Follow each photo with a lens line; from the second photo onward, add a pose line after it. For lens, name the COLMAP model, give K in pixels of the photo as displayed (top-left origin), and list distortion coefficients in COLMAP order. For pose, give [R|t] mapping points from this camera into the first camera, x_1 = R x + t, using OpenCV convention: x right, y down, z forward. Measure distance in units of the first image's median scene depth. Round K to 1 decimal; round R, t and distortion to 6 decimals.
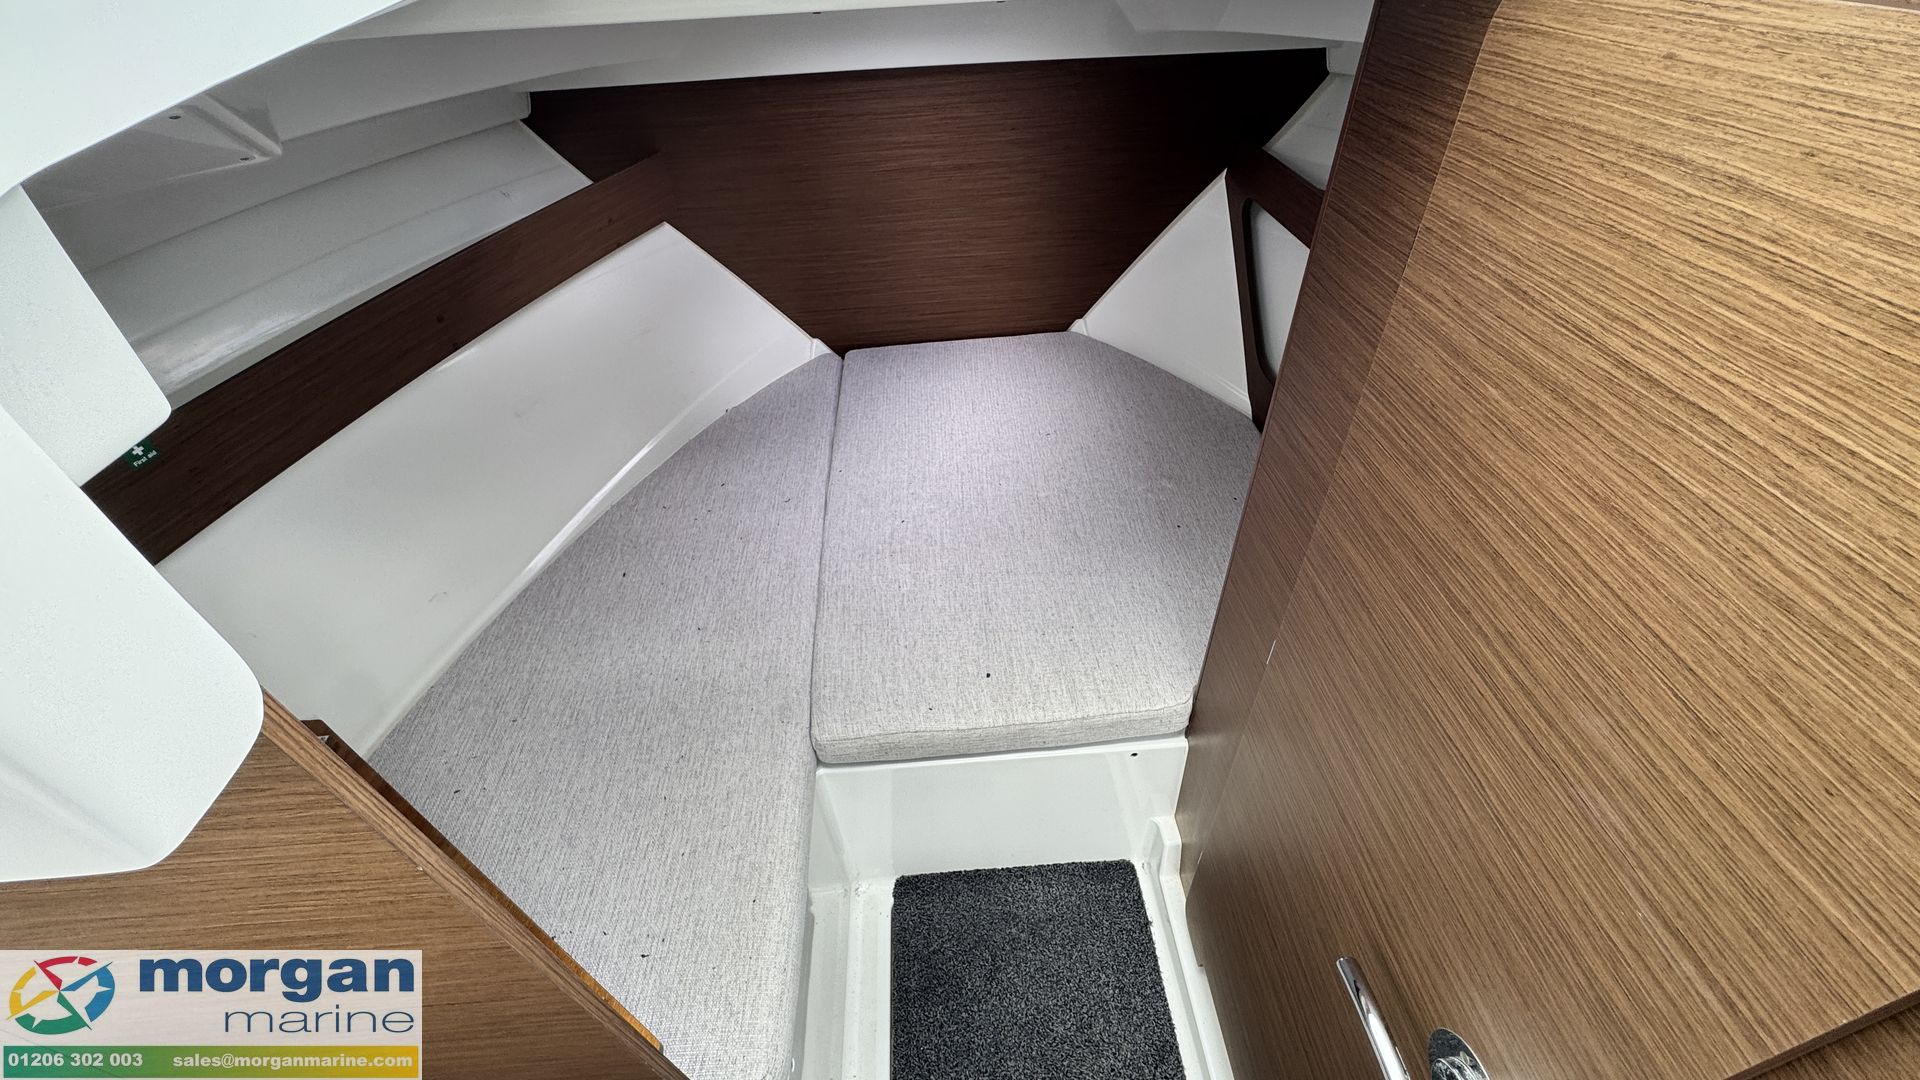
lens RADIAL K [[770.0, 0, 954.2], [0, 770.0, 540.7], [0, 0, 1]] dist [-0.003228, -0.000019]
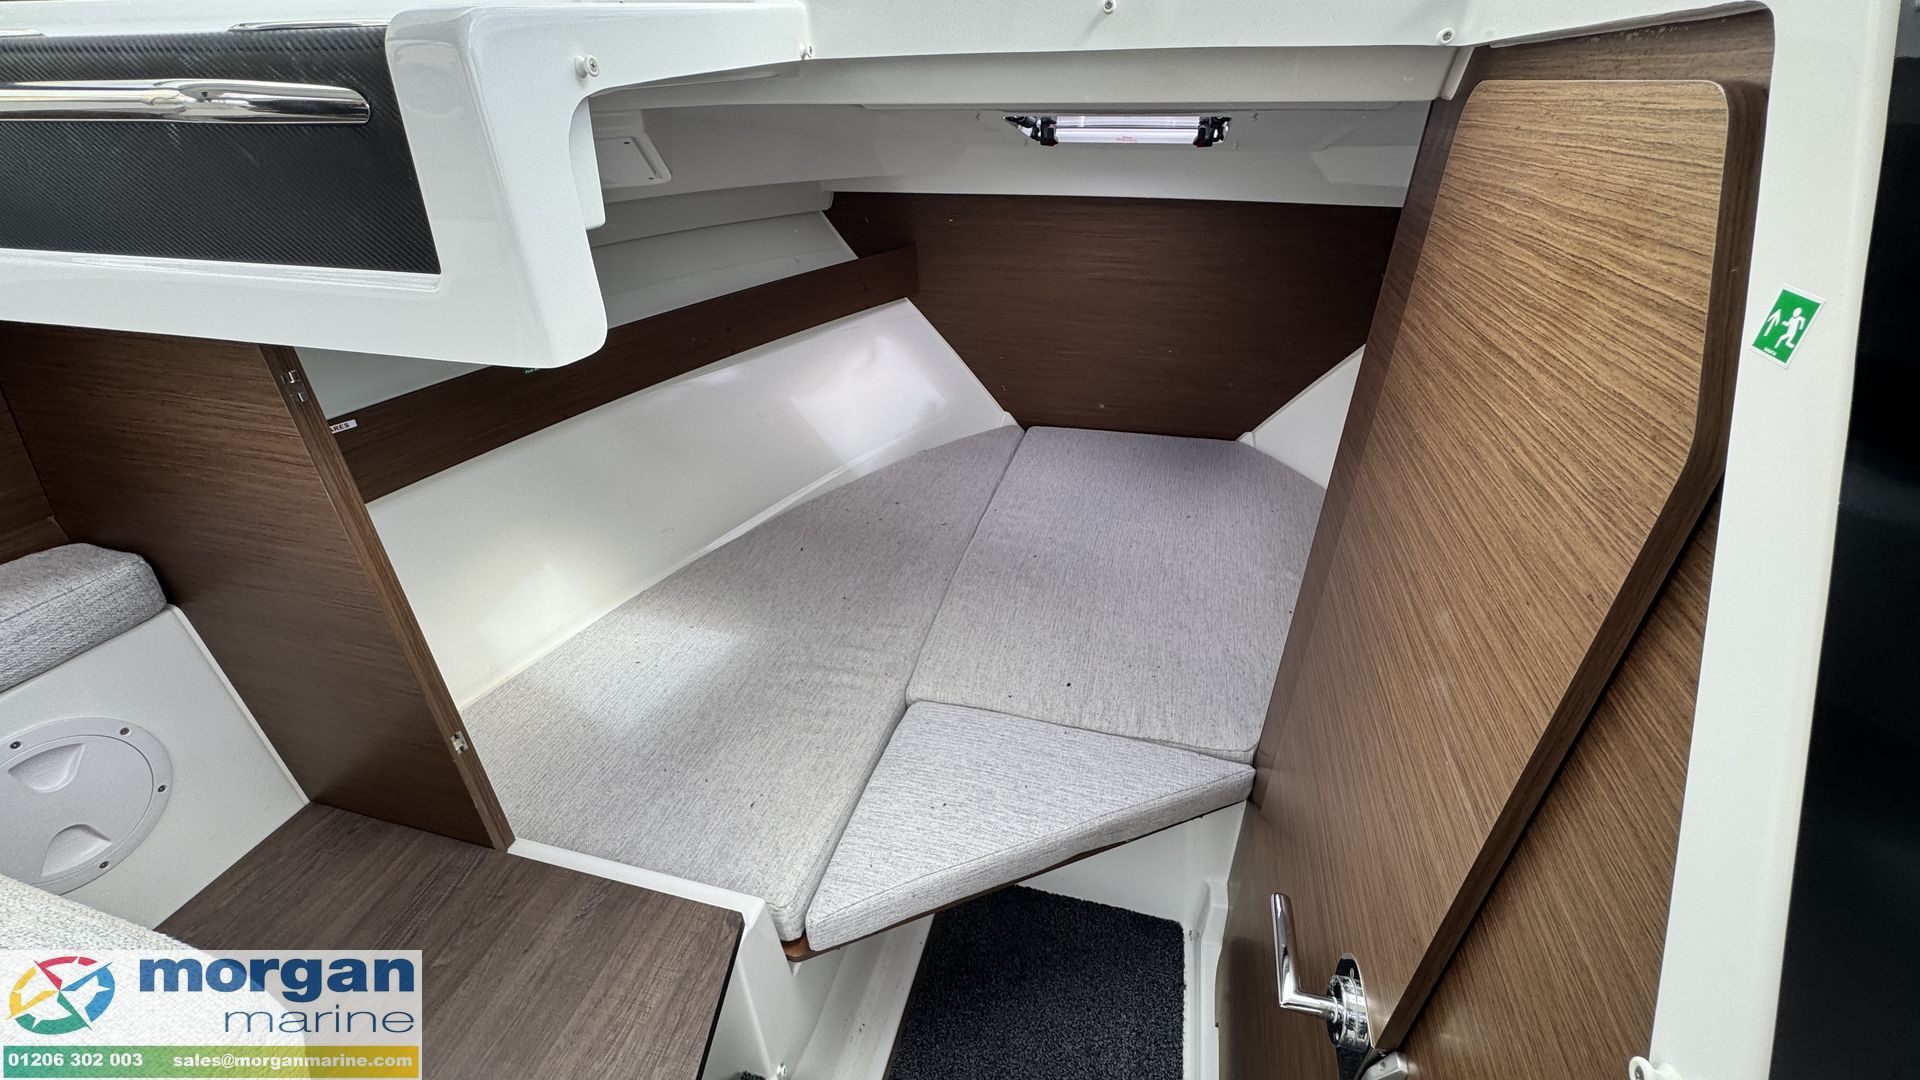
lens RADIAL K [[770.0, 0, 949.6], [0, 770.0, 537.9], [0, 0, 1]] dist [-0.003228, -0.000019]
pose [[0.944764, 0.191587, -0.265925, 0.145032], [-0.234811, 0.961708, -0.141356, 0.180453], [0.228660, 0.195990, 0.953573, -0.150564]]
